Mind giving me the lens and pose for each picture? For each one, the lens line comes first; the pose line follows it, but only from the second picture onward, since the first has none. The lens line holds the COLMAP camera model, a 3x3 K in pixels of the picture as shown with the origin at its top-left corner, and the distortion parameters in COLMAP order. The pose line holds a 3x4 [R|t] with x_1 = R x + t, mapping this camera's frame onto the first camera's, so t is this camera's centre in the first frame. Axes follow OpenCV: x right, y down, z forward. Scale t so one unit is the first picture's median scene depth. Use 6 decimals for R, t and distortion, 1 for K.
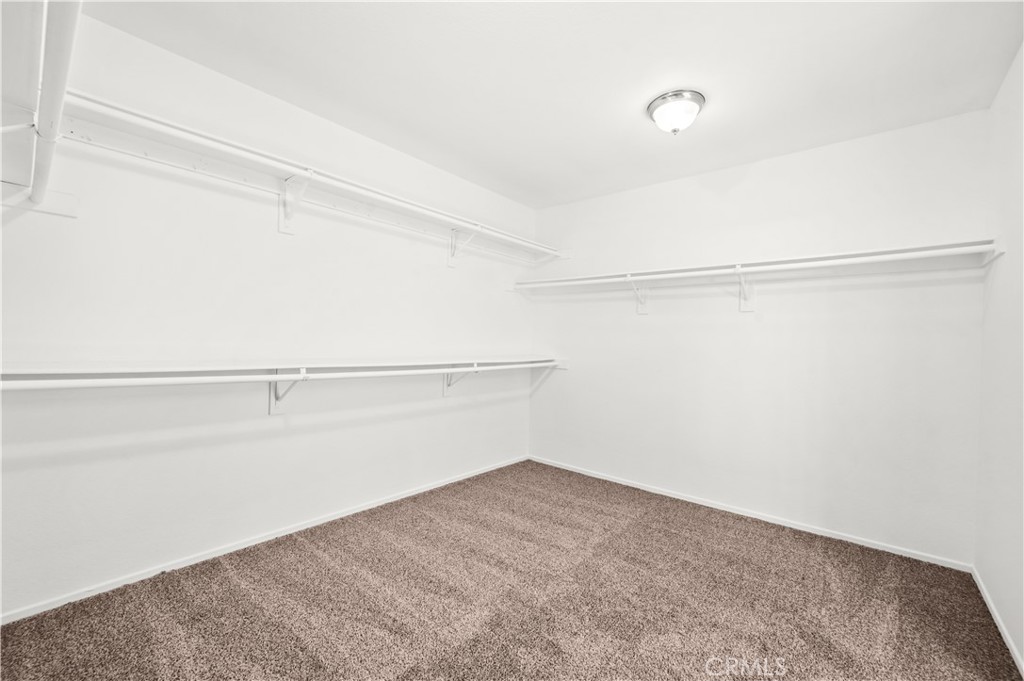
lens RADIAL K [[414.6, 0, 514.8], [0, 414.6, 344.7], [0, 0, 1]] dist [0.000016, -0.000003]
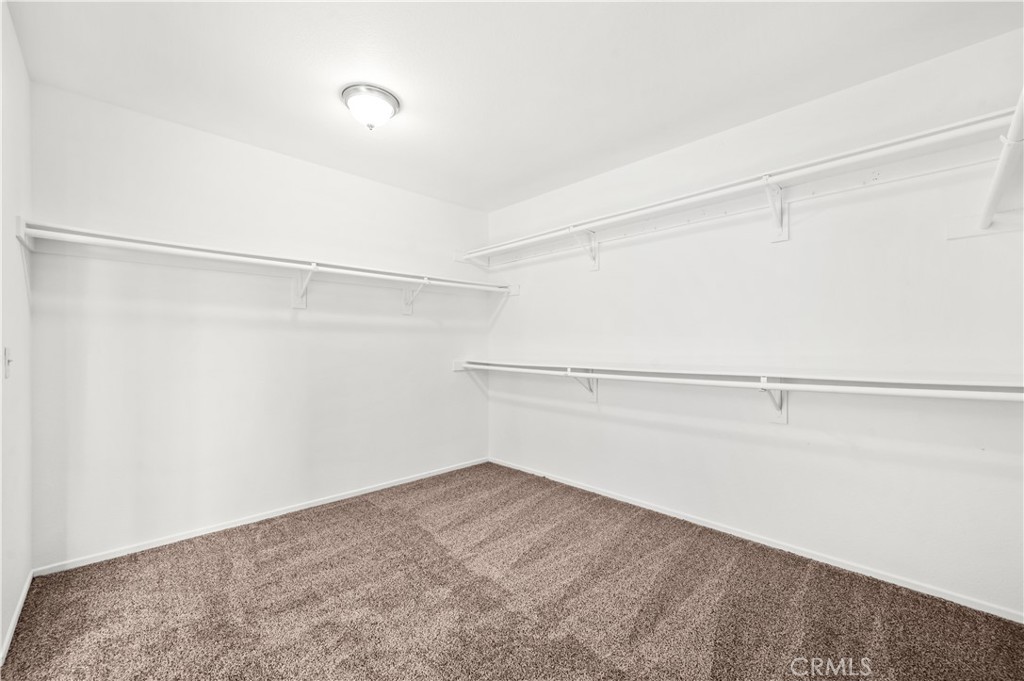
lens RADIAL K [[414.6, 0, 514.9], [0, 414.6, 341.3], [0, 0, 1]] dist [0.000016, -0.000003]
pose [[-0.103007, -0.035153, -0.994059, 0.841254], [-0.000135, 0.999376, -0.035327, 0.013808], [0.994681, -0.003504, -0.102947, 0.884871]]
